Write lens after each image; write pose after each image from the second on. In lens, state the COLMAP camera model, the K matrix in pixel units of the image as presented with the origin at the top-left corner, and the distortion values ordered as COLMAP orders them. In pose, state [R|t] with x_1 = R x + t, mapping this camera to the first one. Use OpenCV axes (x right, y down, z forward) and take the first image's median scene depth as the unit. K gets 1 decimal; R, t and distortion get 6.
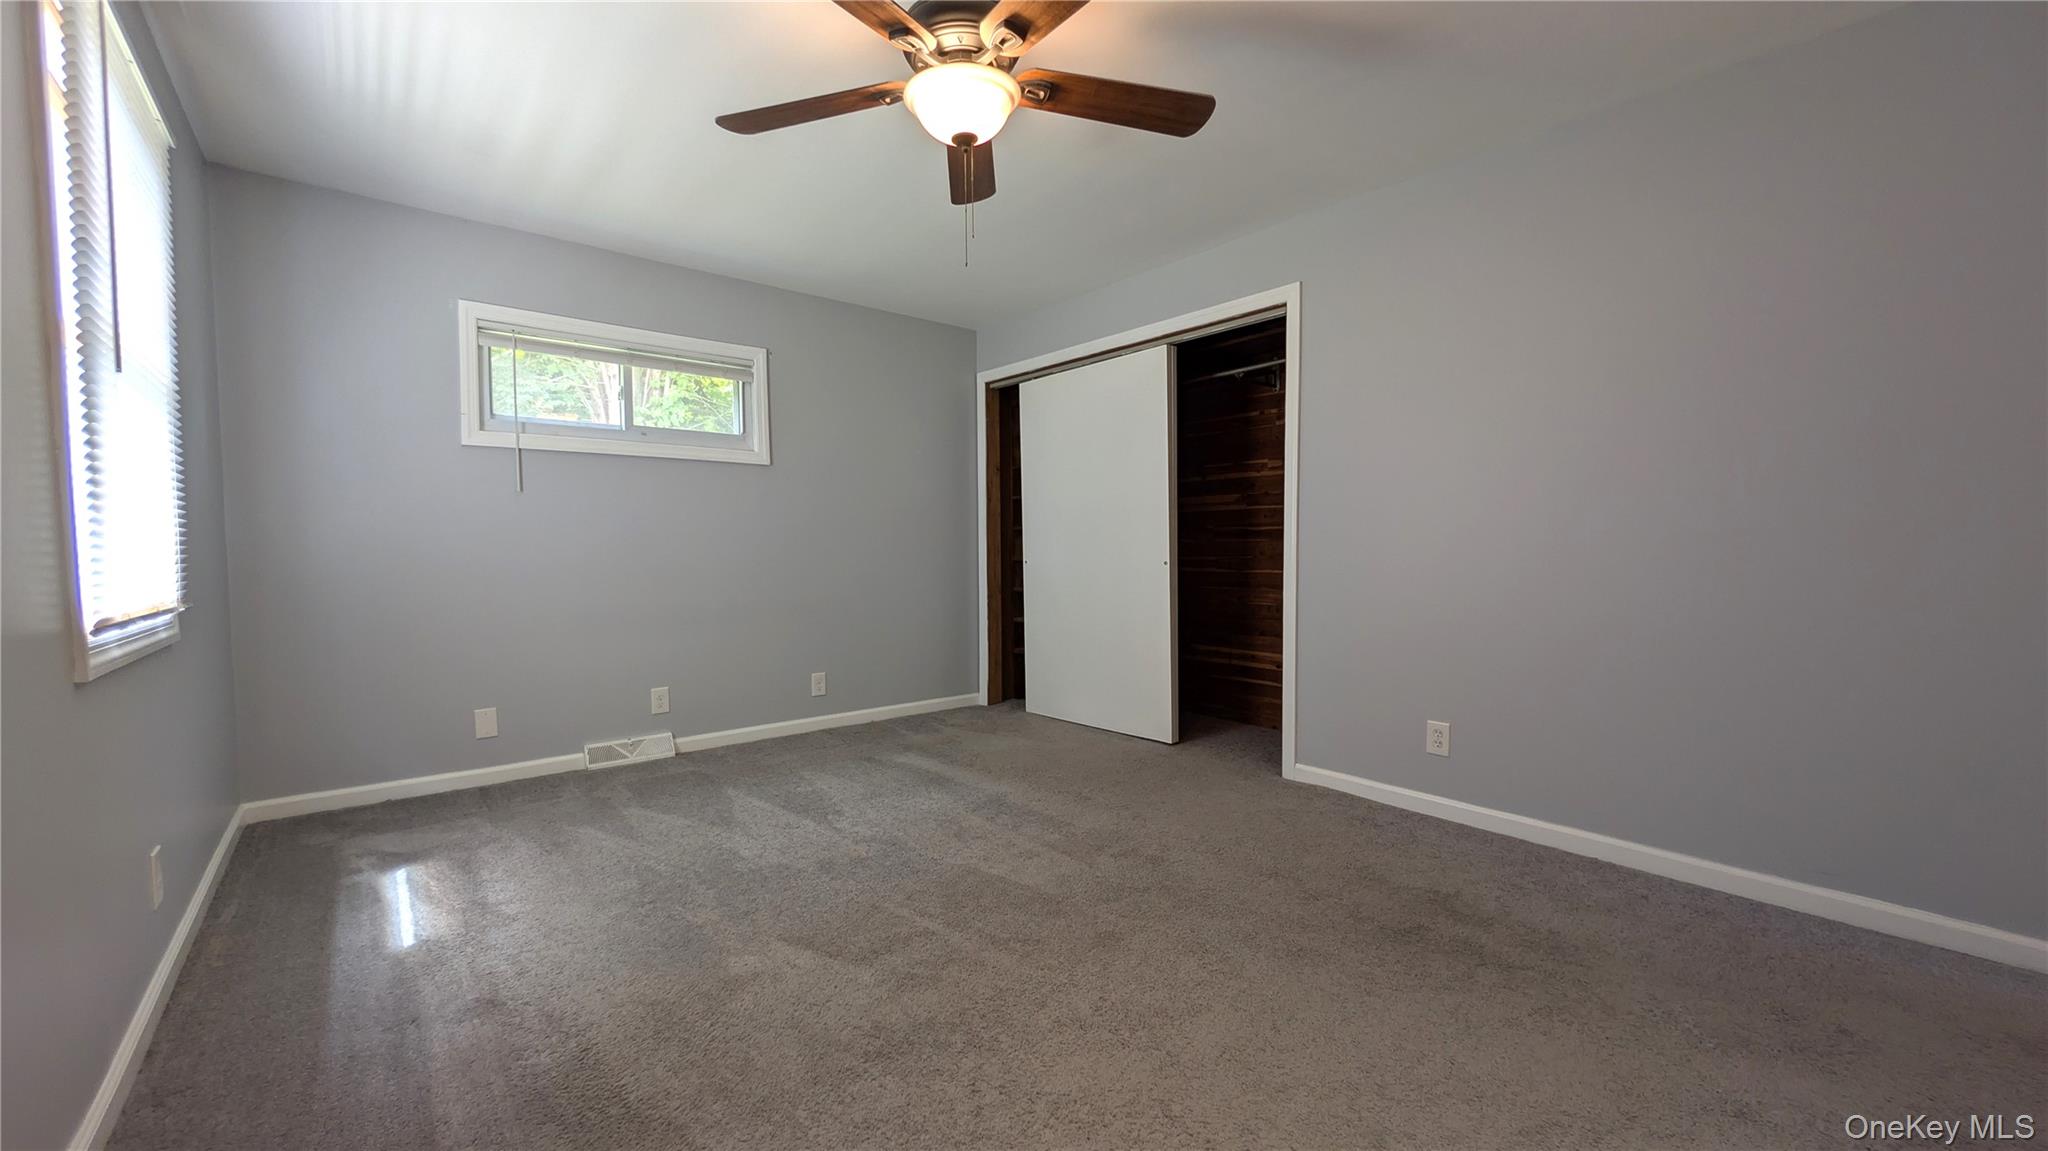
lens RADIAL K [[780.9, 0, 1020.8], [0, 780.9, 582.4], [0, 0, 1]] dist [-0.000465, 0.000594]
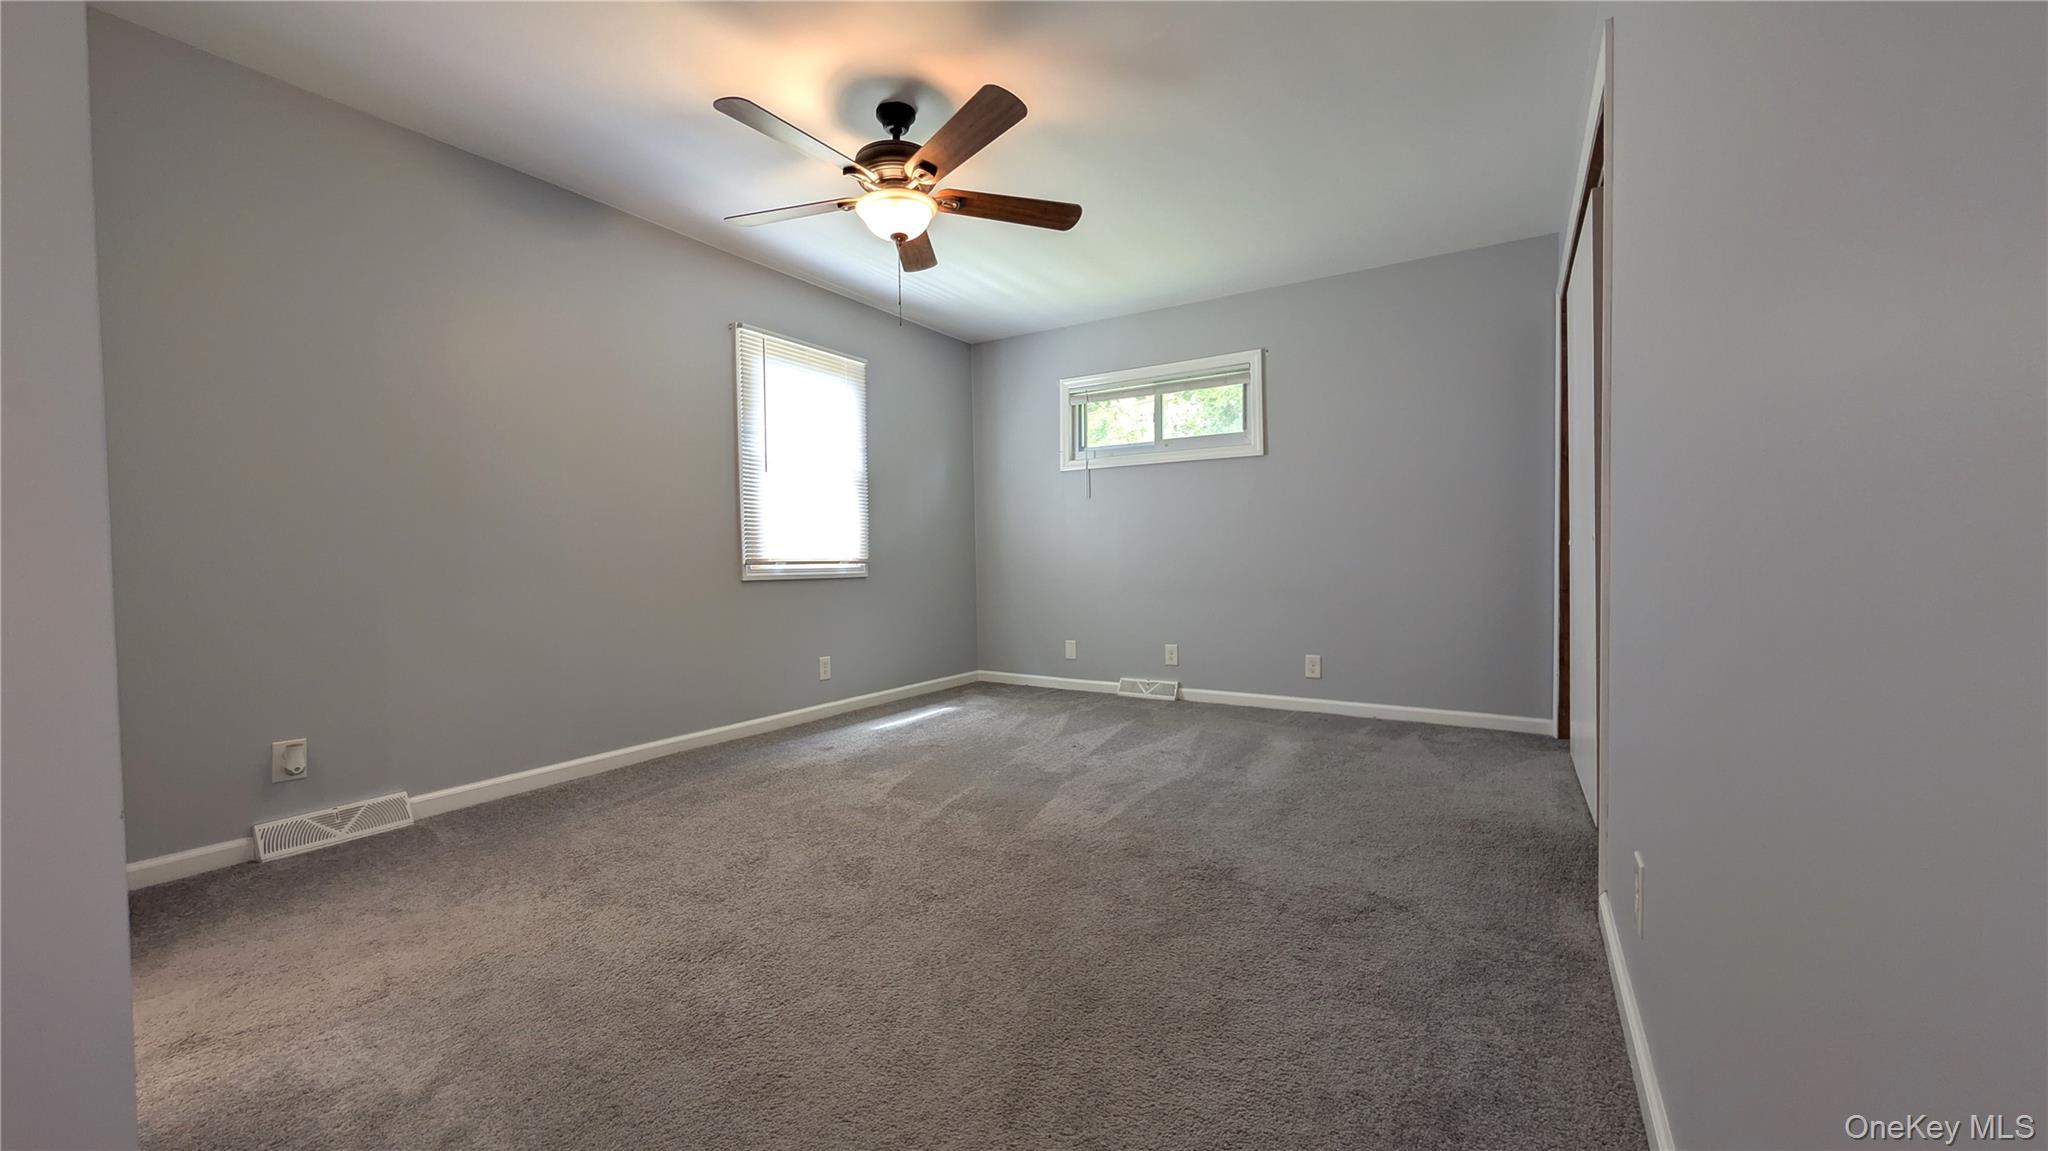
lens RADIAL K [[780.9, 0, 1020.8], [0, 780.9, 582.4], [0, 0, 1]] dist [-0.000465, 0.000594]
pose [[0.304545, 0.032478, -0.951944, 0.692905], [-0.029705, 0.999256, 0.024589, 0.010768], [0.952035, 0.020789, 0.305283, 0.397023]]
